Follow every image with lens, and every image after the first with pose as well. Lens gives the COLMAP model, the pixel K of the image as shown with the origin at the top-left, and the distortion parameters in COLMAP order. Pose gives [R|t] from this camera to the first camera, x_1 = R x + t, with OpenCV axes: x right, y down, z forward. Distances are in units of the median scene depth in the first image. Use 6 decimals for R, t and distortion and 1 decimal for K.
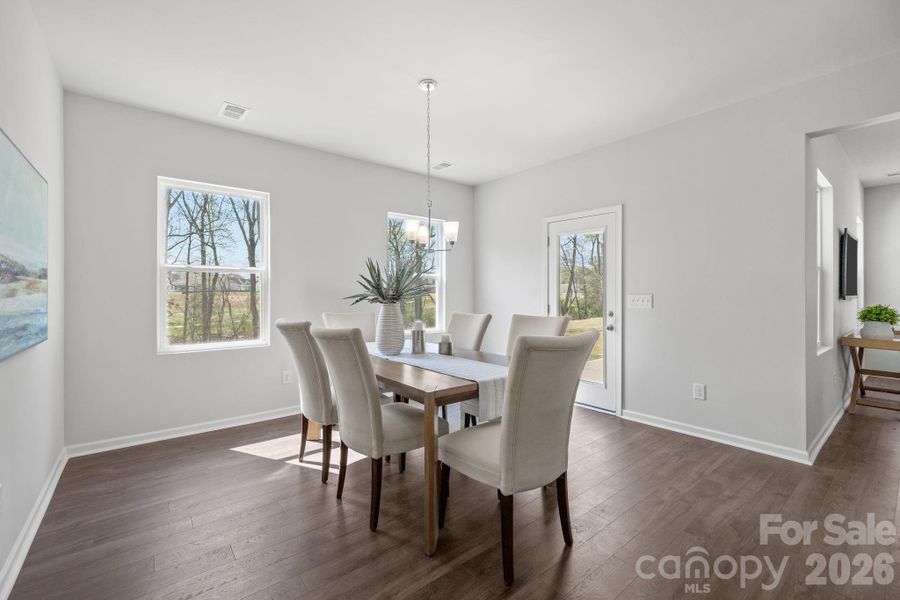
lens RADIAL K [[383.0, 0, 441.6], [0, 383.0, 294.2], [0, 0, 1]] dist [-0.001317, 0.000172]
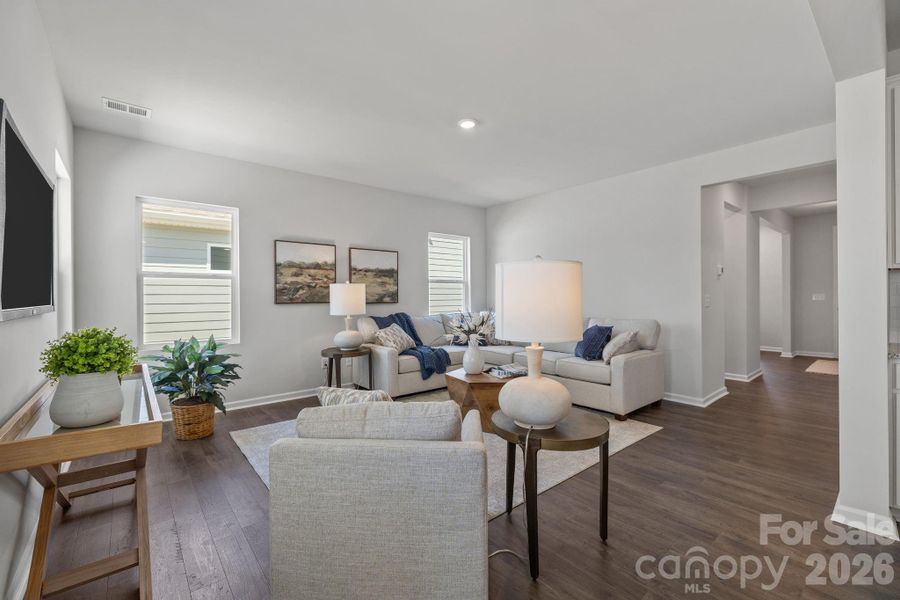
lens RADIAL K [[383.0, 0, 441.6], [0, 383.0, 294.2], [0, 0, 1]] dist [-0.001317, 0.000172]
pose [[-0.012986, 0.011580, 0.999849, 0.746568], [0.010222, 0.999882, -0.011447, -0.001203], [-0.999863, 0.010072, -0.013103, 0.647343]]
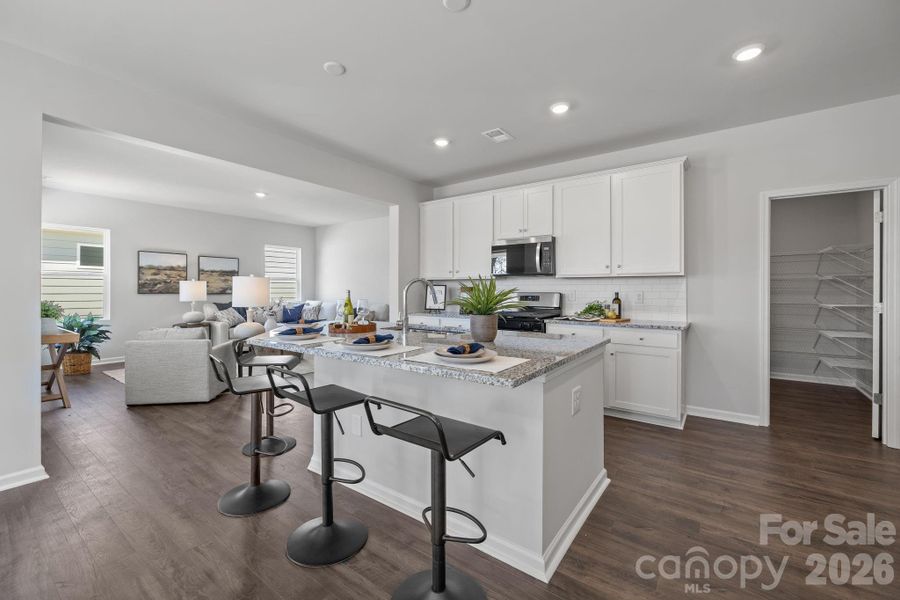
lens RADIAL K [[380.2, 0, 441.6], [0, 380.2, 288.3], [0, 0, 1]] dist [0.000112, 0.000187]
pose [[-0.249589, 0.009255, 0.968308, -0.110964], [0.001499, 0.999957, -0.009171, 0.003543], [-0.968351, -0.000838, -0.249592, 0.228168]]
